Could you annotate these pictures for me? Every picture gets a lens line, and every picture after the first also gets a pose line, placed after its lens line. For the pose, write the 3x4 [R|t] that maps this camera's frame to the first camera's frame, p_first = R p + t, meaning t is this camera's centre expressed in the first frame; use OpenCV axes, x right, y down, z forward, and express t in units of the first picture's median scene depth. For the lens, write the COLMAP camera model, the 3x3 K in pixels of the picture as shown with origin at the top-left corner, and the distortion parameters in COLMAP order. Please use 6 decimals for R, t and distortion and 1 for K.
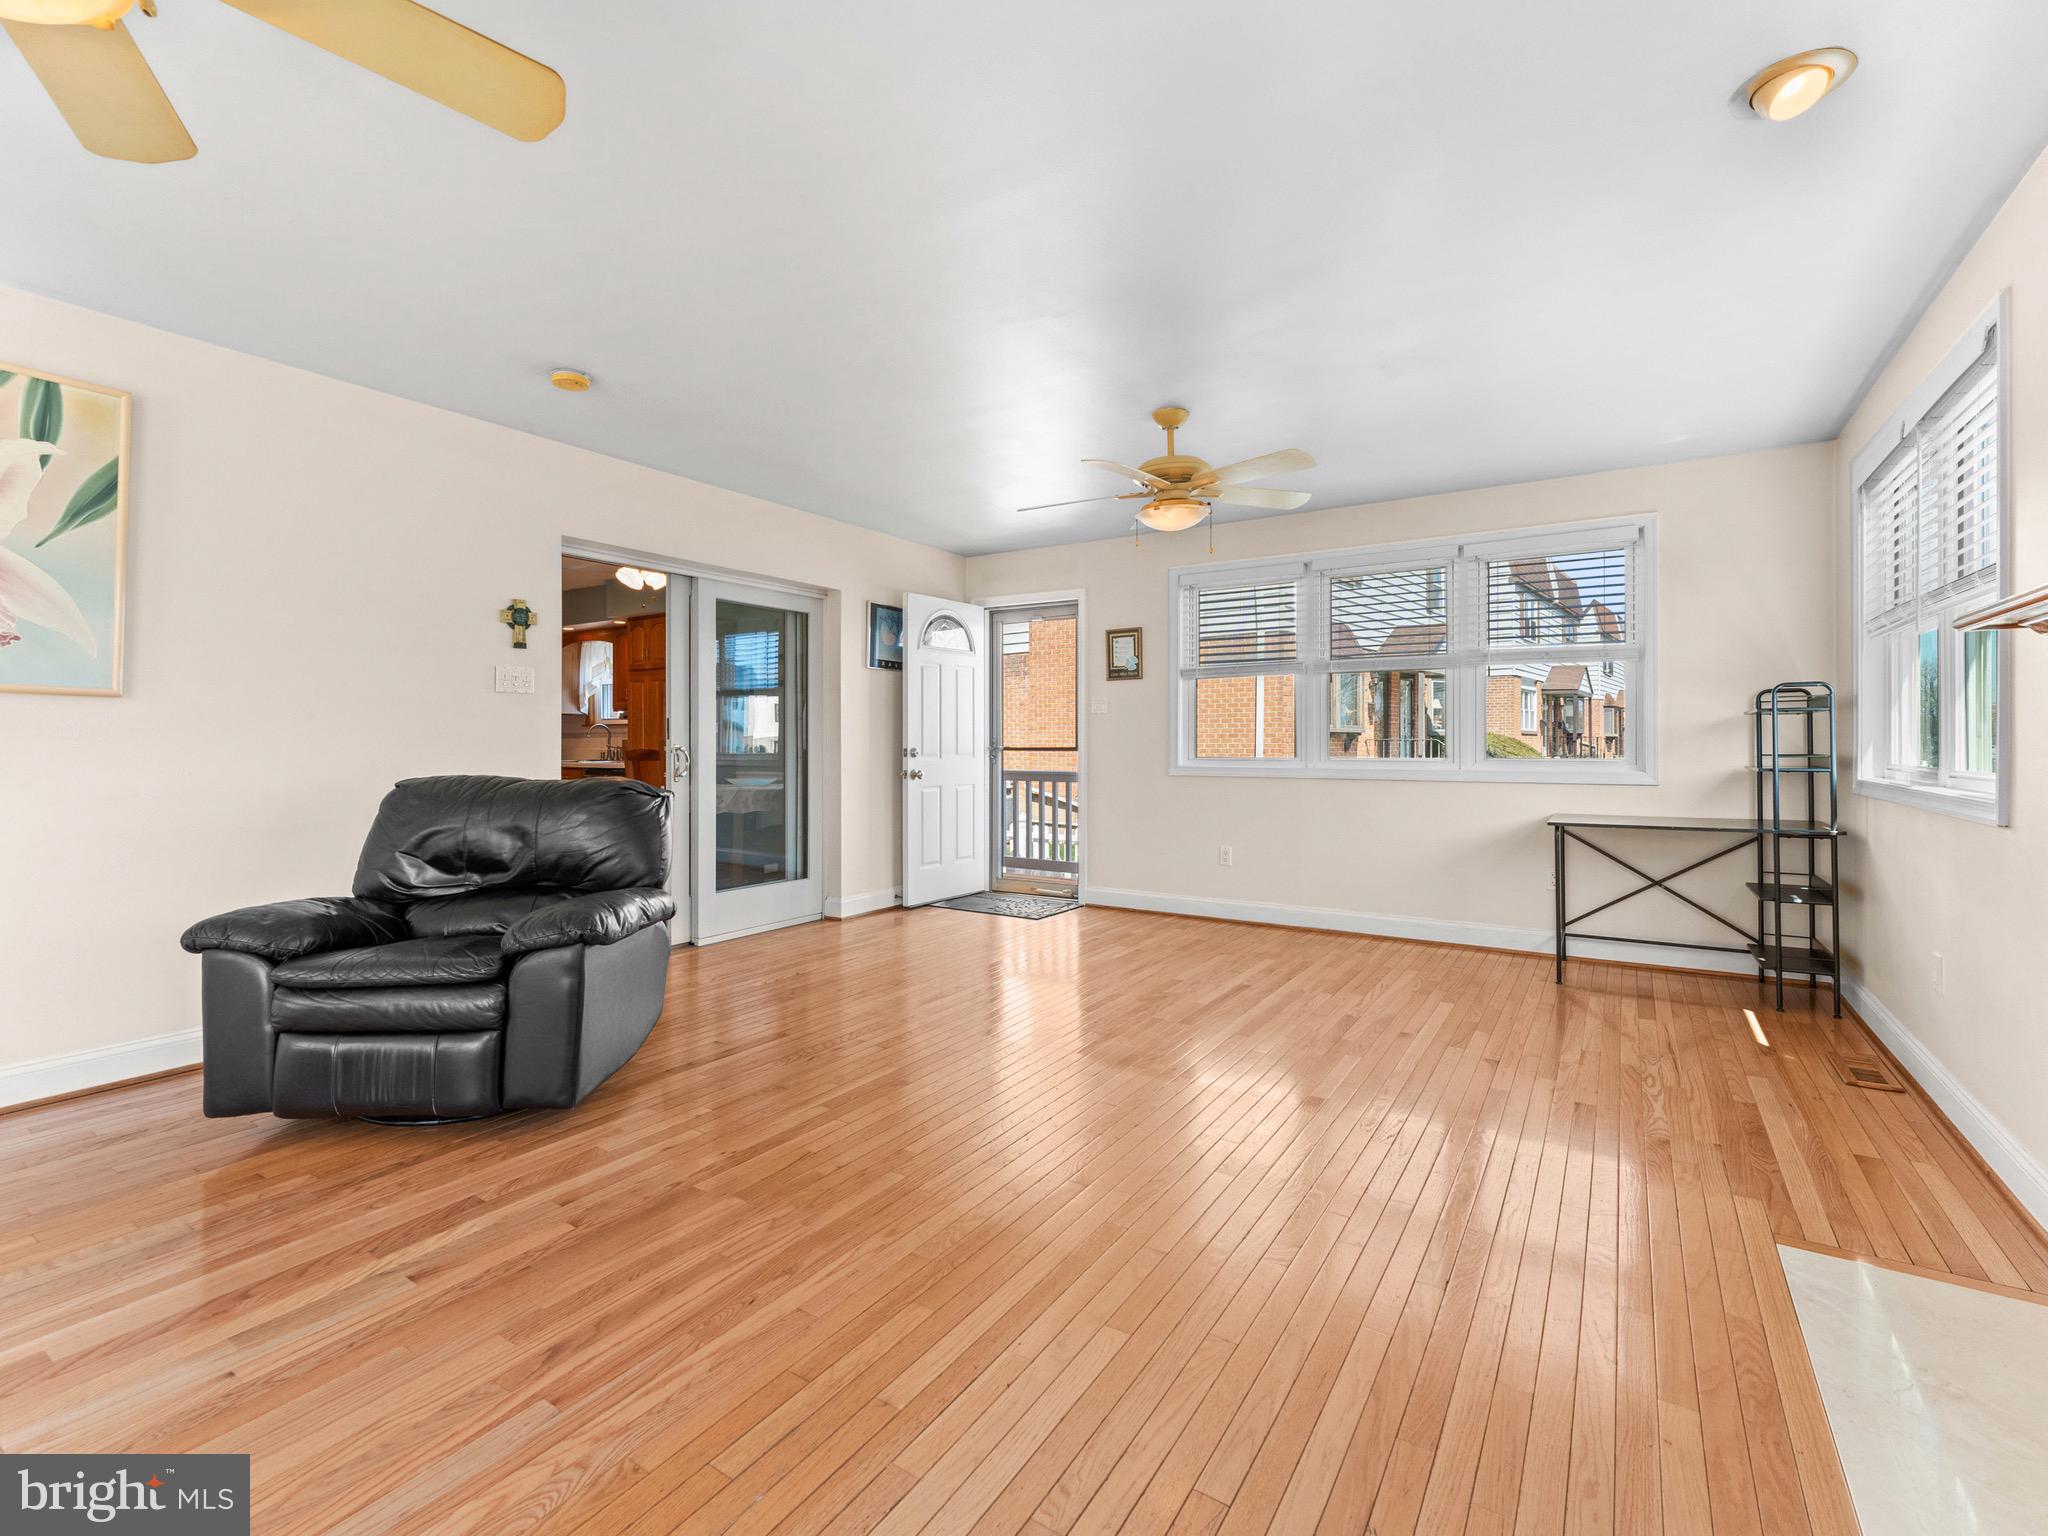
lens RADIAL K [[916.8, 0, 1021.8], [0, 916.8, 749.8], [0, 0, 1]] dist [-0.004031, 0.001122]
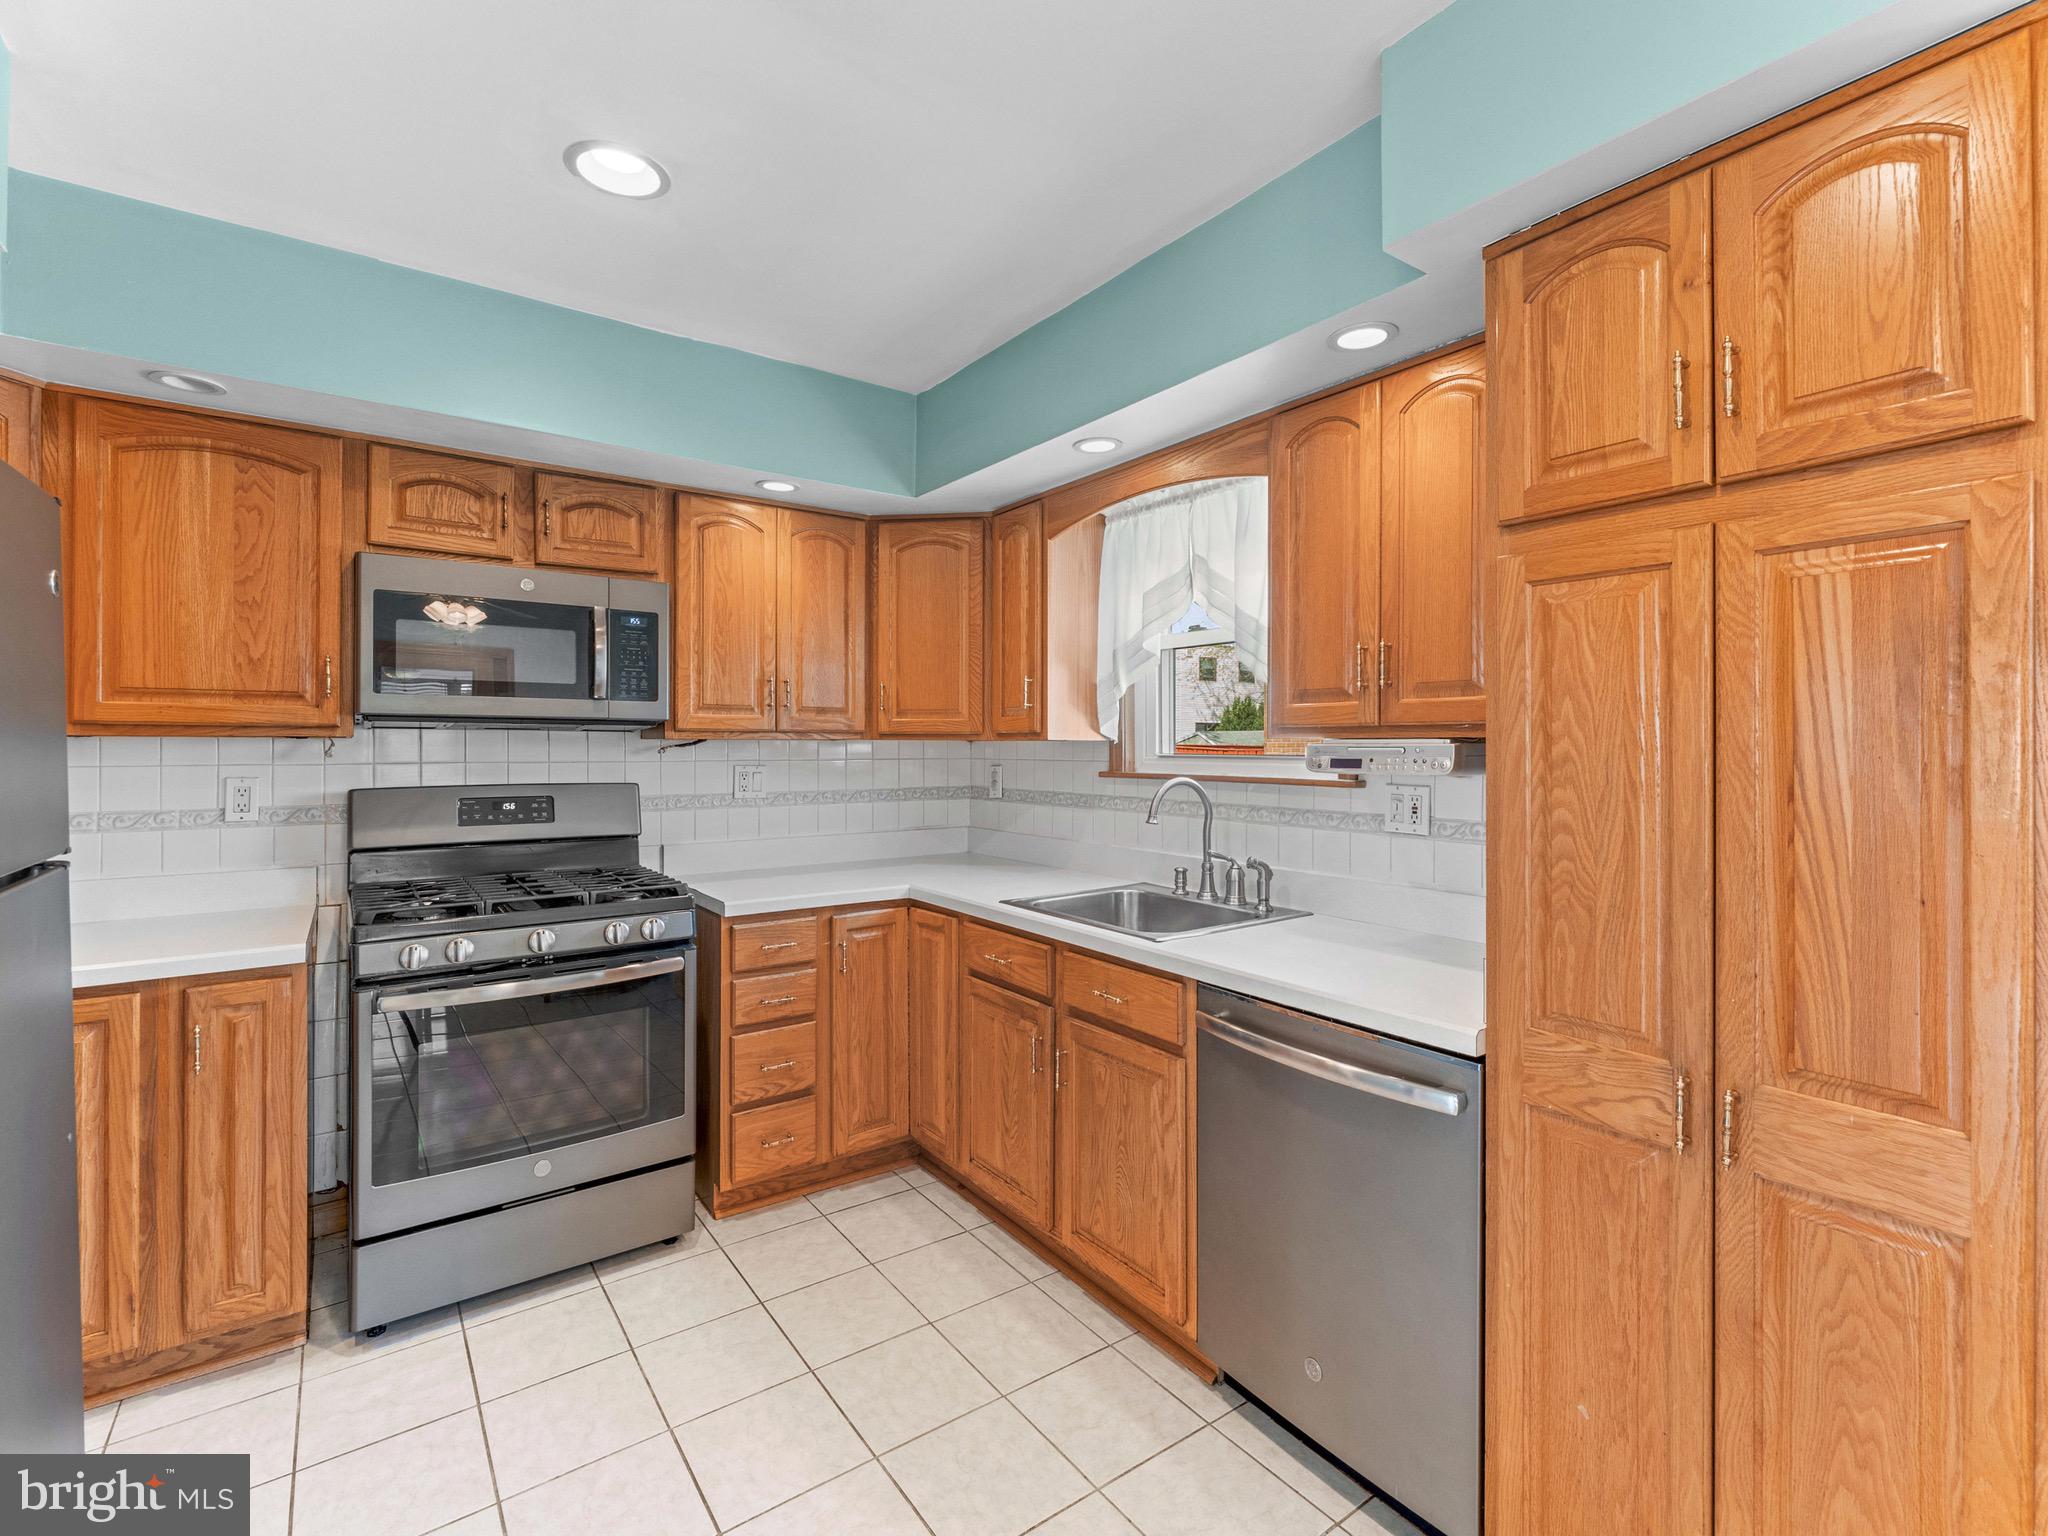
lens RADIAL K [[916.8, 0, 1036.7], [0, 916.8, 747.2], [0, 0, 1]] dist [-0.004031, 0.001122]
pose [[0.933476, 0.002179, -0.358634, -0.386364], [-0.002305, 0.999997, 0.000078, -0.036702], [0.358633, 0.000753, 0.933478, 0.685599]]
